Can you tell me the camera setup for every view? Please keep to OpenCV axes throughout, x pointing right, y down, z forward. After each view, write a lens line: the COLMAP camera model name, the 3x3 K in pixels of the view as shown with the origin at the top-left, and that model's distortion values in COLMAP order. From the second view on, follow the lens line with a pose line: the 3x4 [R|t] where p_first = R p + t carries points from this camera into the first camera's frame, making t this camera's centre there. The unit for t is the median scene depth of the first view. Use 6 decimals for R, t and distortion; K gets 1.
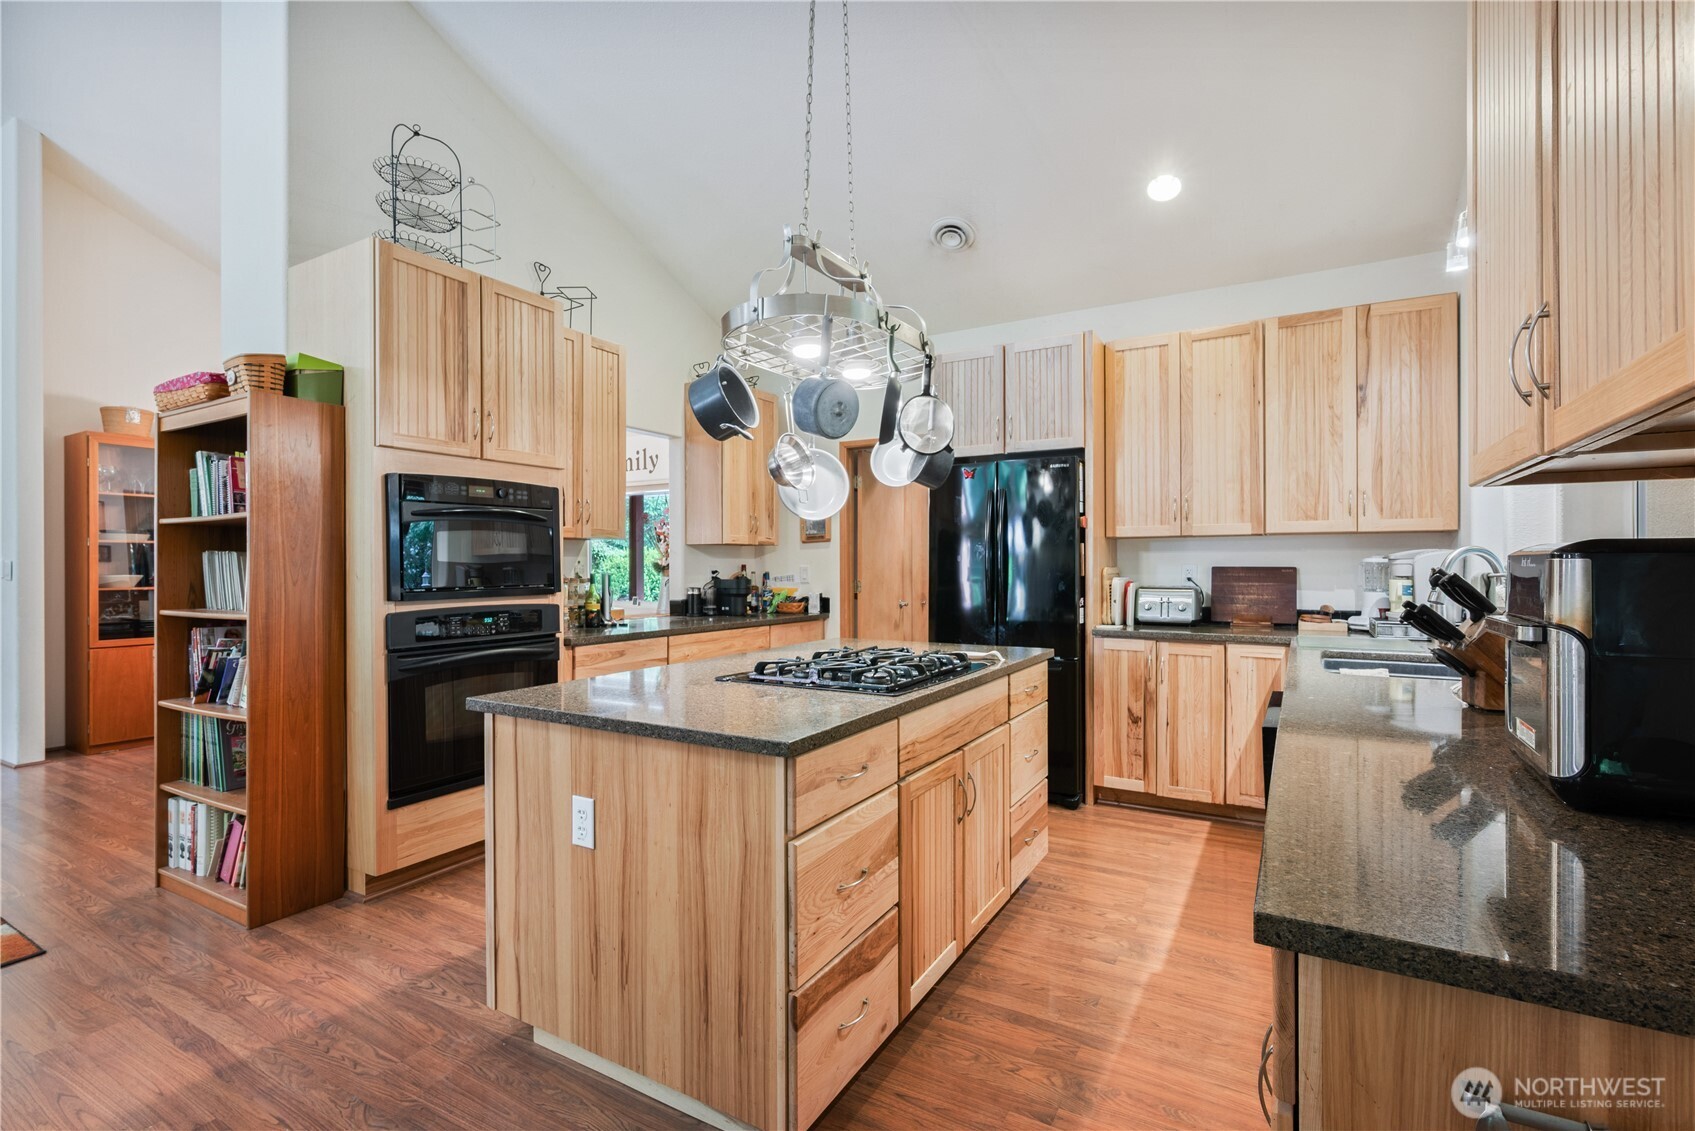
lens RADIAL K [[774.3, 0, 844.2], [0, 774.3, 565.1], [0, 0, 1]] dist [0.003083, 0.001285]
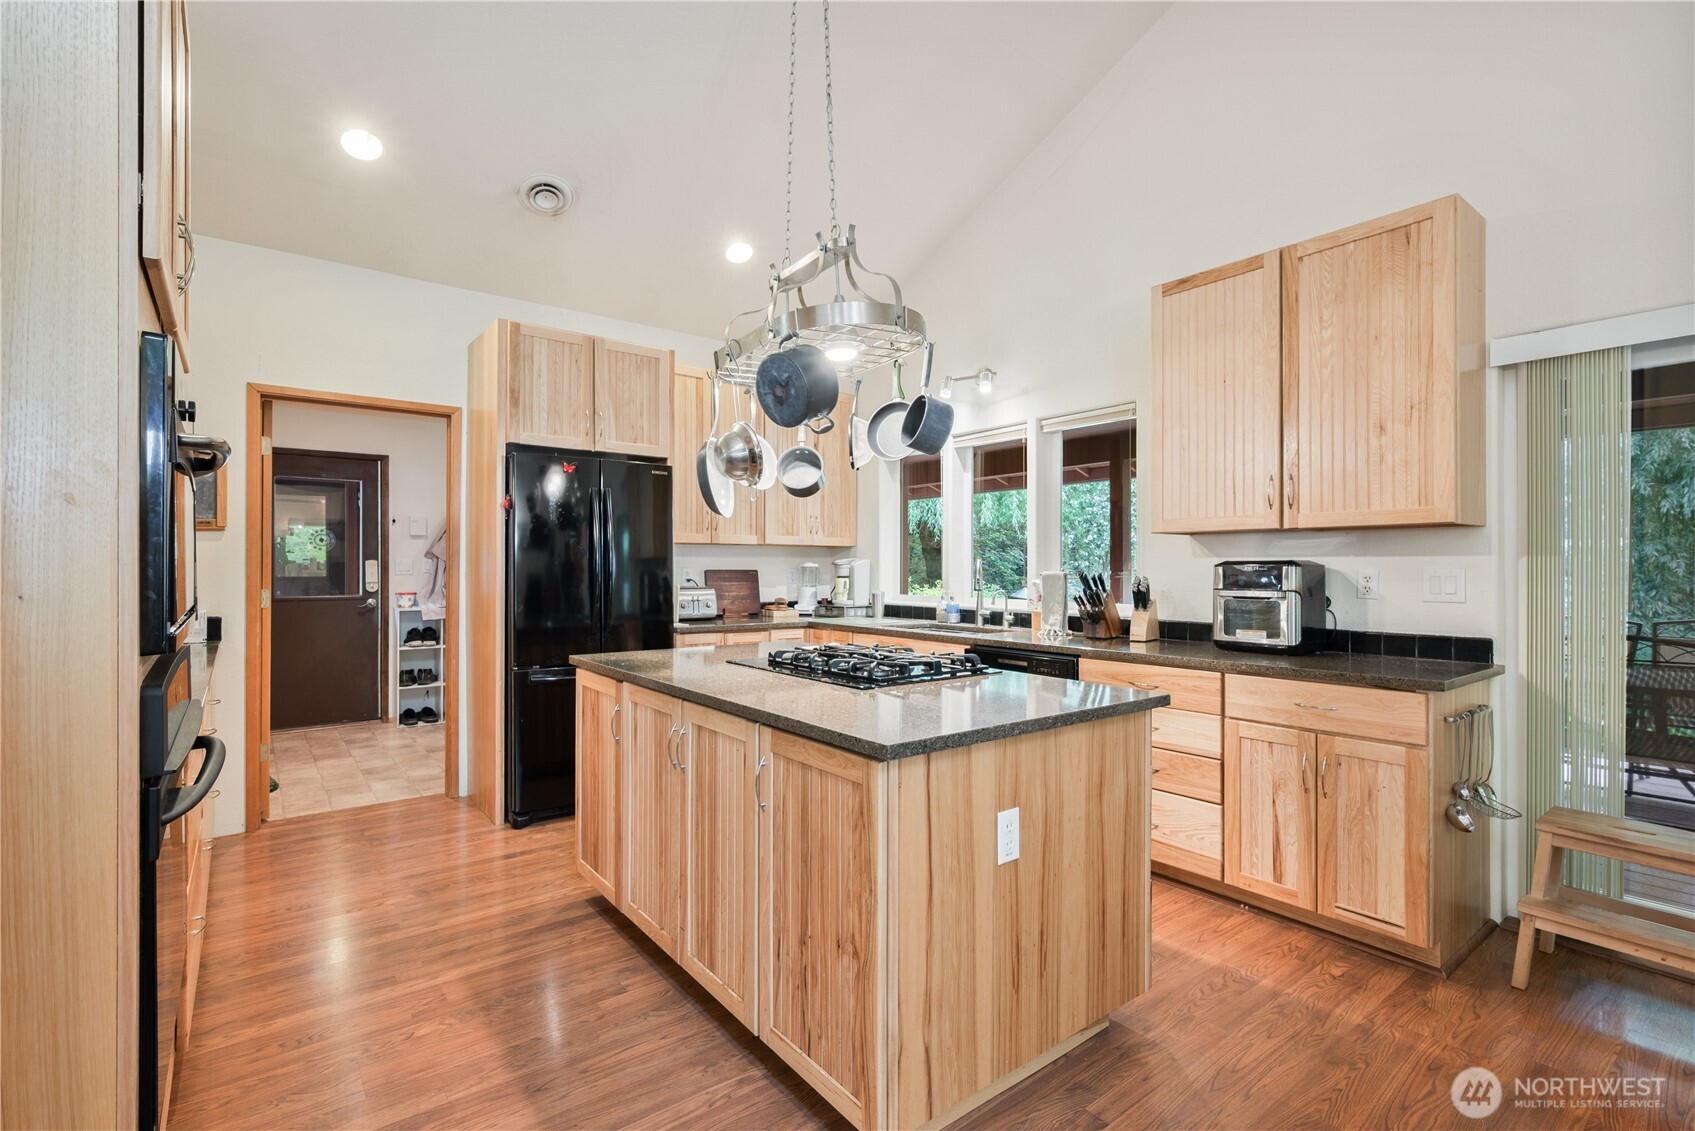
lens RADIAL K [[774.3, 0, 843.2], [0, 774.3, 567.1], [0, 0, 1]] dist [0.003083, 0.001285]
pose [[0.375100, 0.003186, 0.926979, -1.305449], [-0.001485, 0.999995, -0.002836, 0.002612], [-0.926983, -0.000313, 0.375103, 0.833325]]
